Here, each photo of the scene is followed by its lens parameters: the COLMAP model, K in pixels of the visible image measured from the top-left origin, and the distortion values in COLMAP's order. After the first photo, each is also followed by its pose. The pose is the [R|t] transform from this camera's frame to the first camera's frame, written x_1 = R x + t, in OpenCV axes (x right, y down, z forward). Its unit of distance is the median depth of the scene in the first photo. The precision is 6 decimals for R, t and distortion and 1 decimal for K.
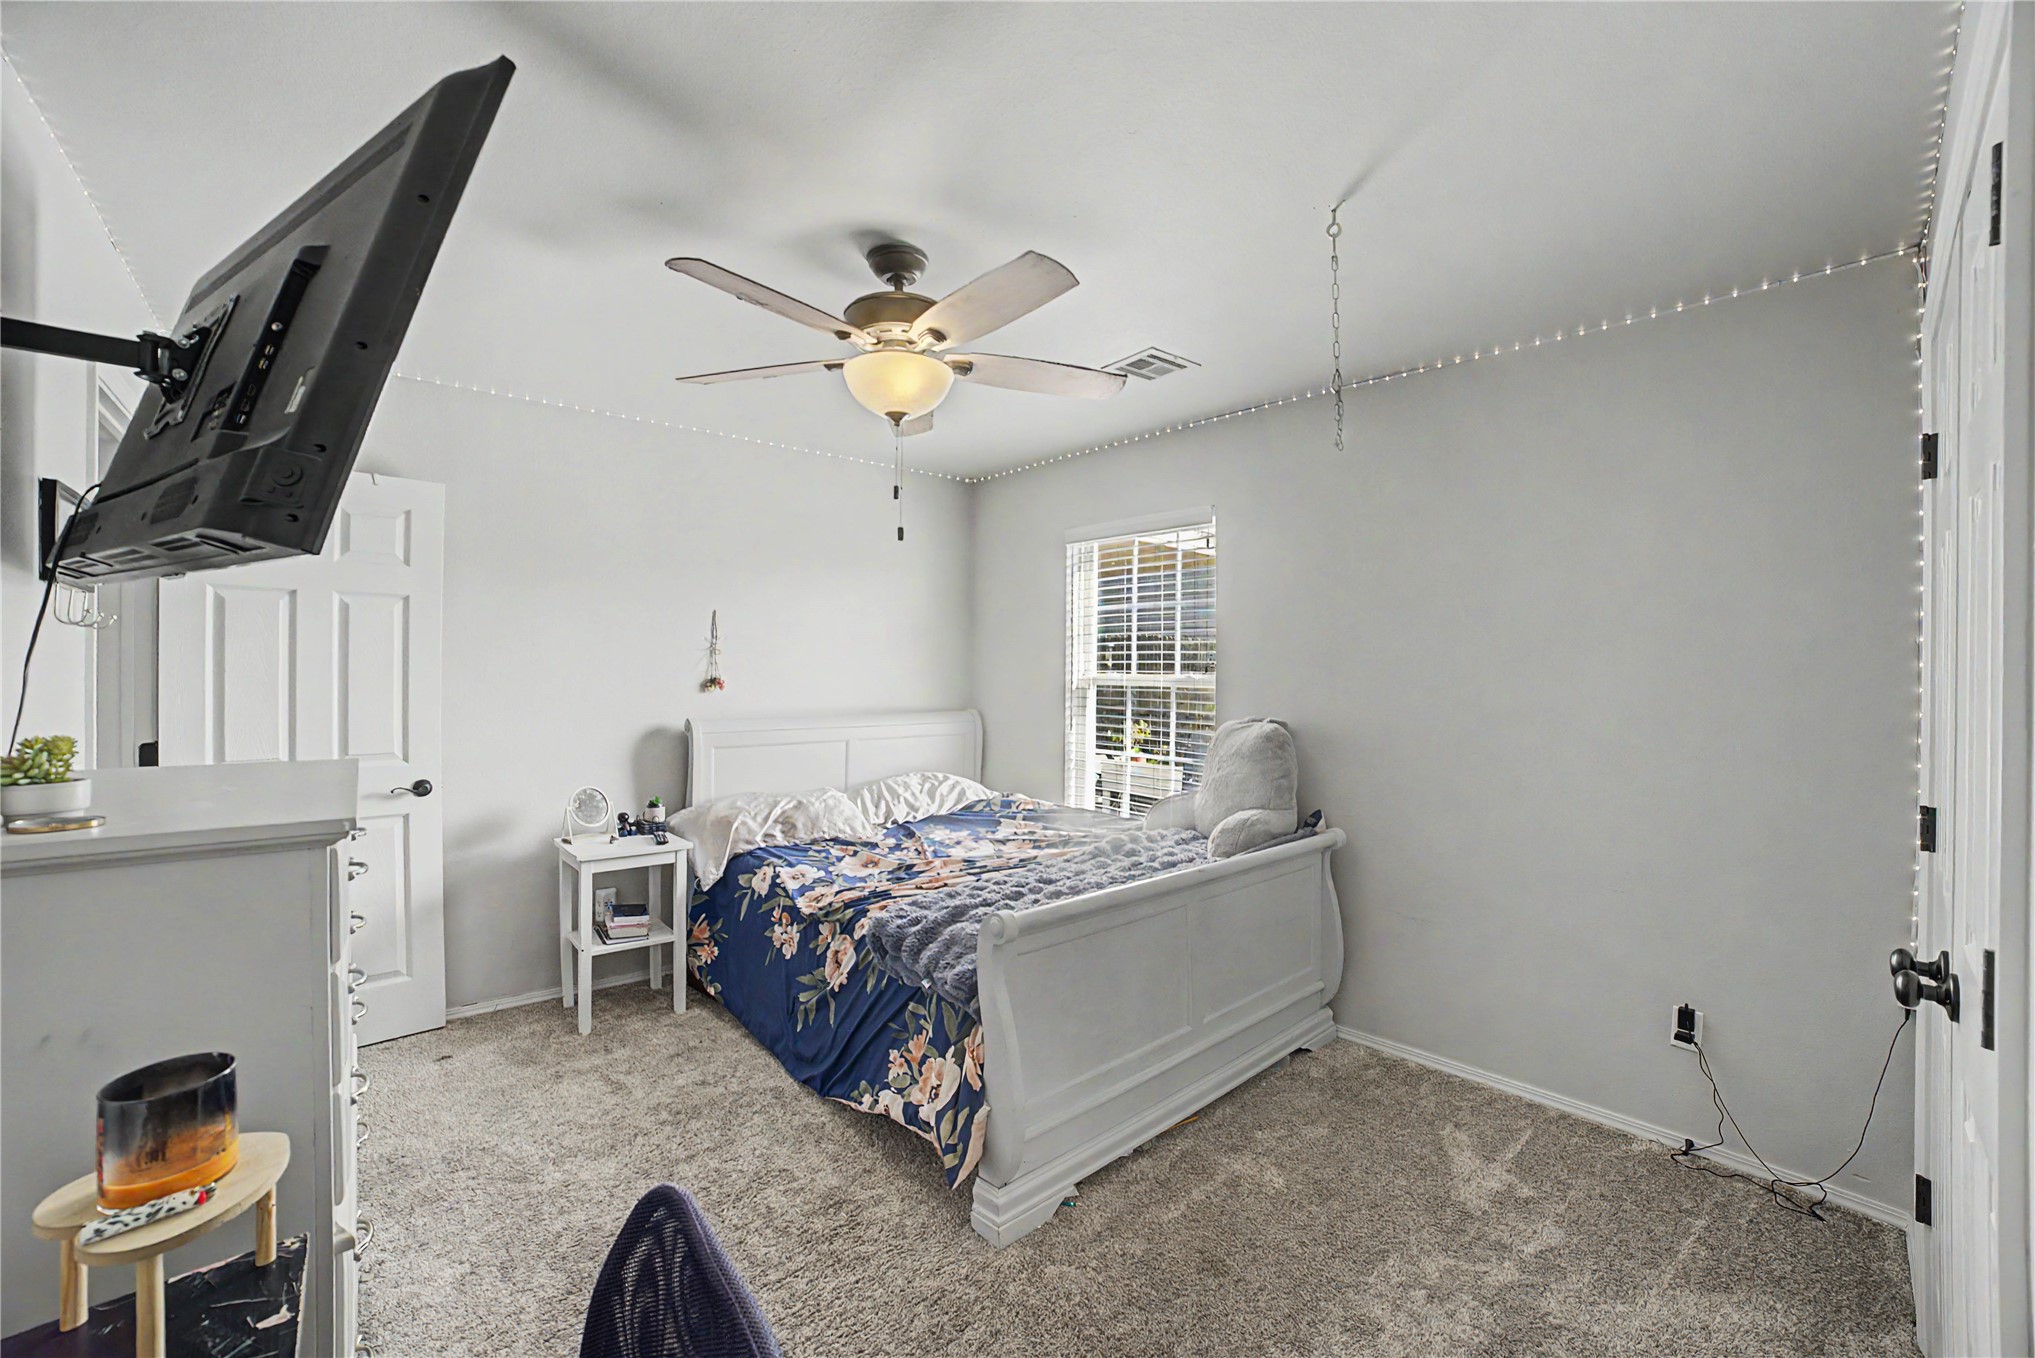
lens RADIAL K [[845.8, 0, 1001.6], [0, 845.8, 685.0], [0, 0, 1]] dist [-0.122909, 0.052109]
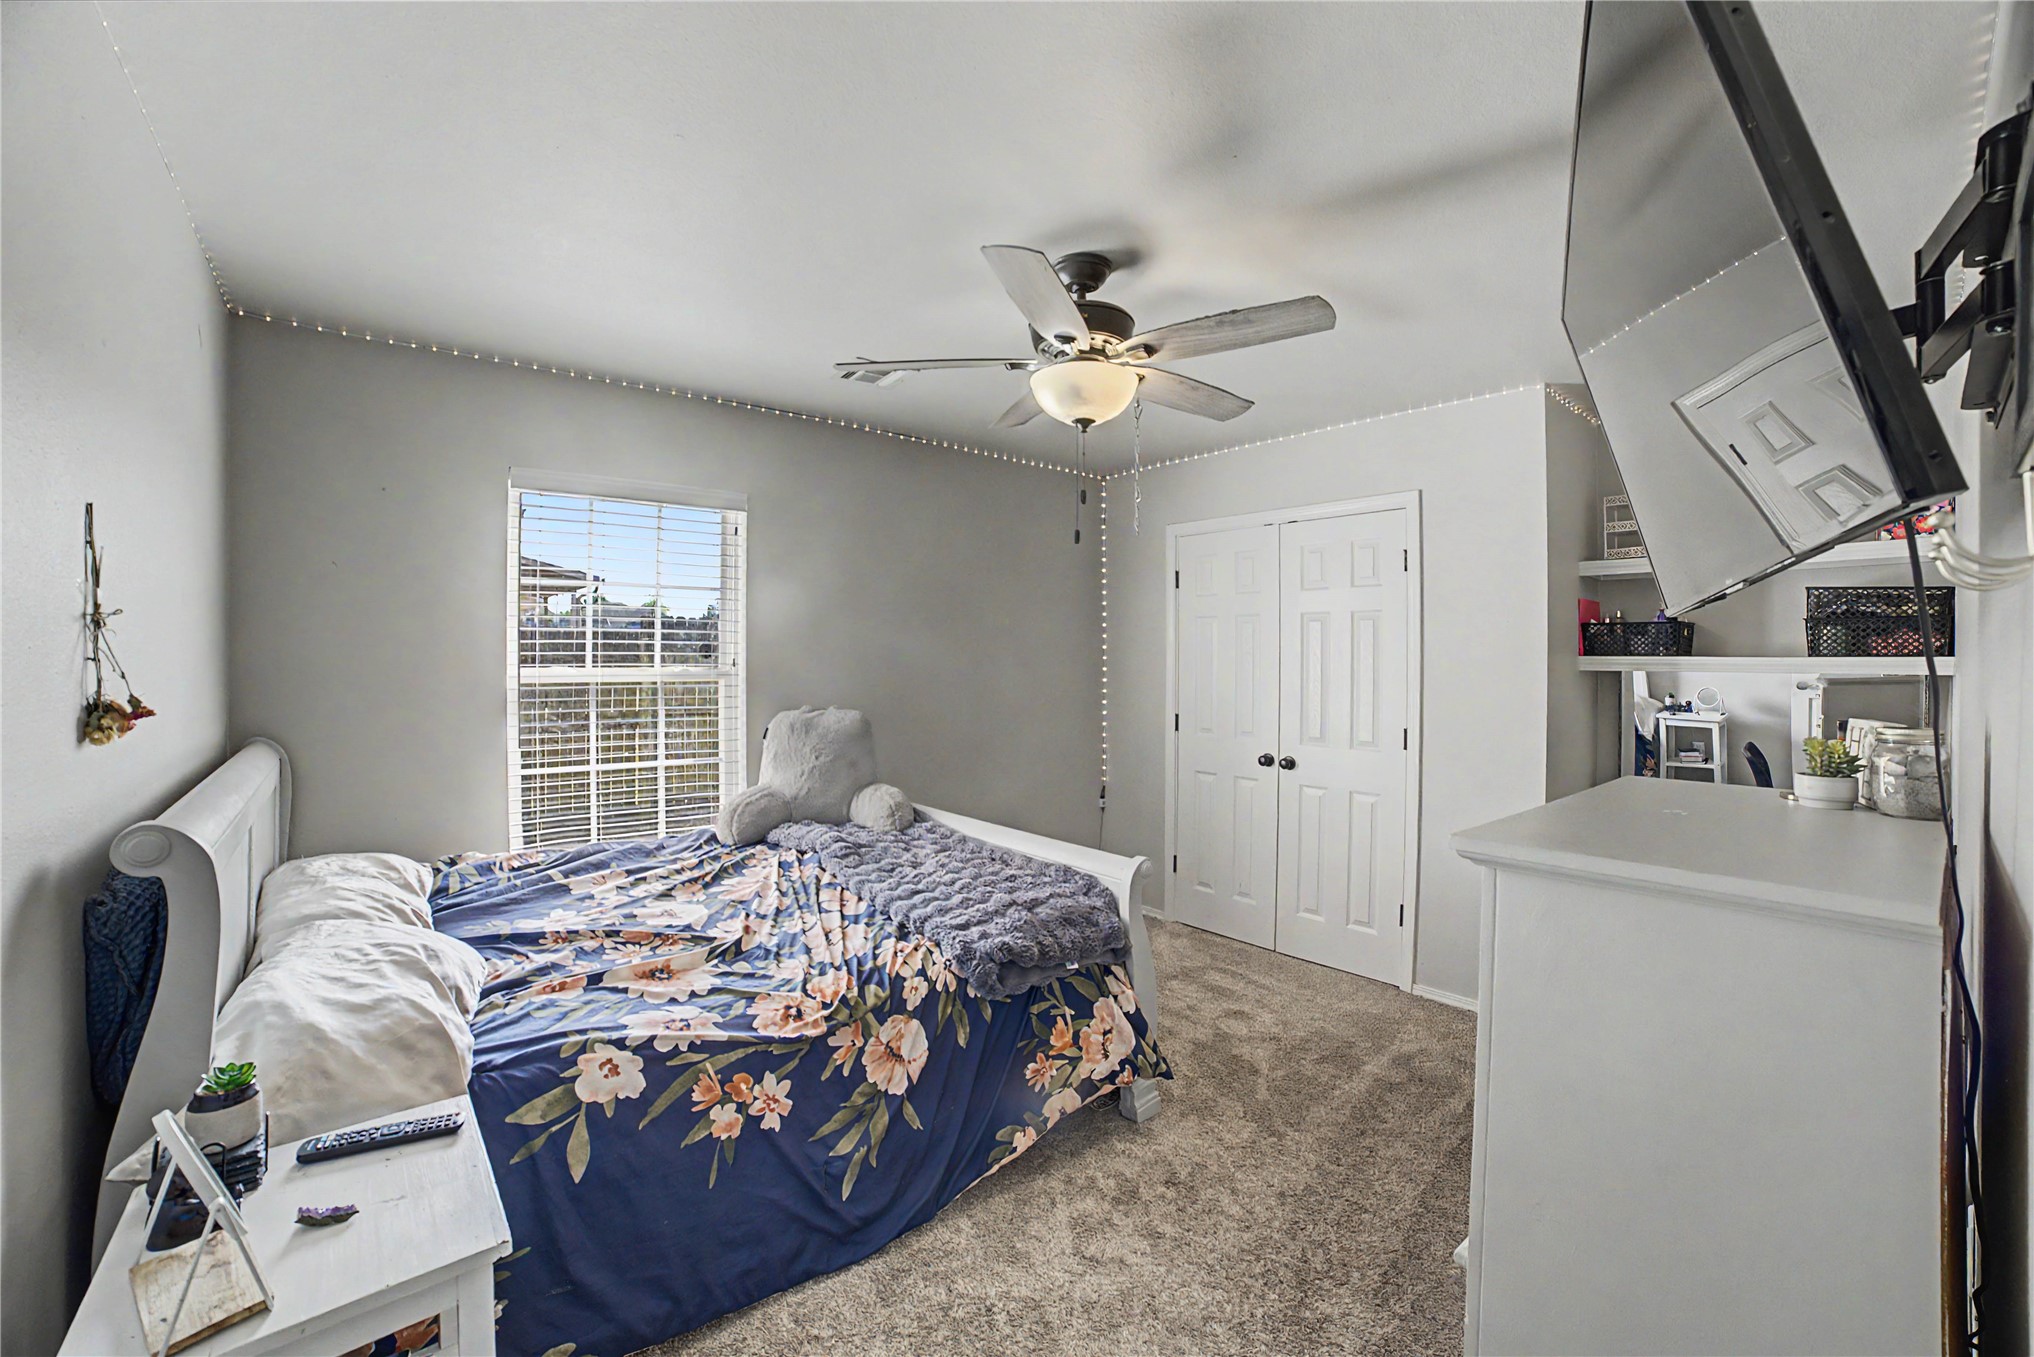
lens RADIAL K [[846.2, 0, 1007.3], [0, 846.2, 676.4], [0, 0, 1]] dist [-0.106219, 0.038291]
pose [[-0.006735, -0.026118, 0.999636, -0.858976], [0.010998, 0.999596, 0.026191, -0.028116], [-0.999917, 0.011170, -0.006445, 0.816212]]
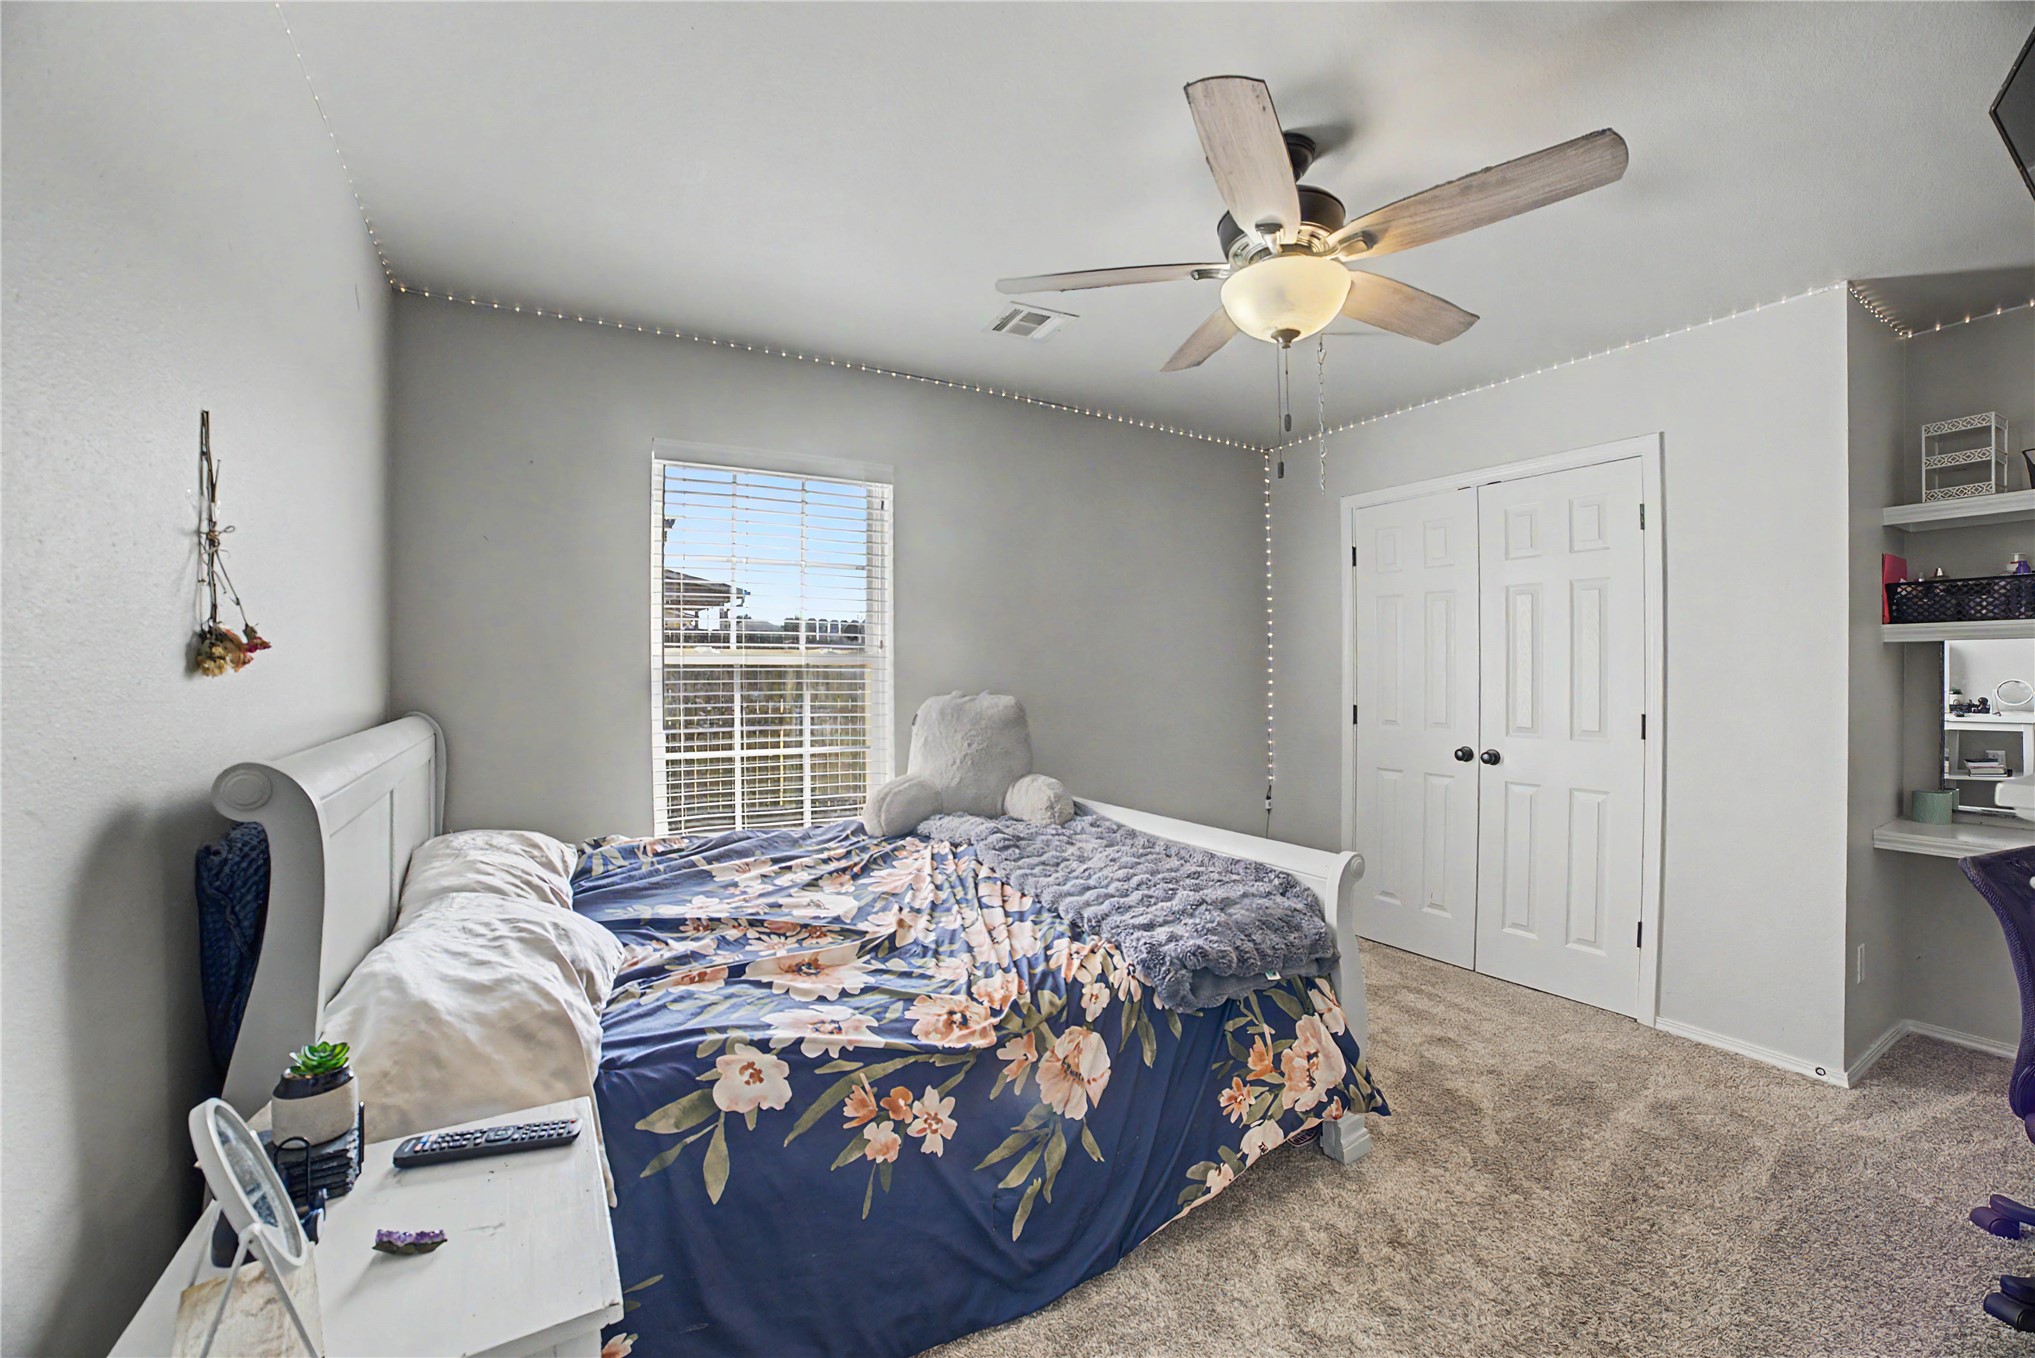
lens RADIAL K [[845.8, 0, 1001.6], [0, 845.8, 685.0], [0, 0, 1]] dist [-0.122909, 0.052109]
pose [[0.155120, -0.021197, 0.987668, -0.759427], [0.020708, 0.999620, 0.018202, 0.016197], [-0.987679, 0.017629, 0.155500, 0.862302]]
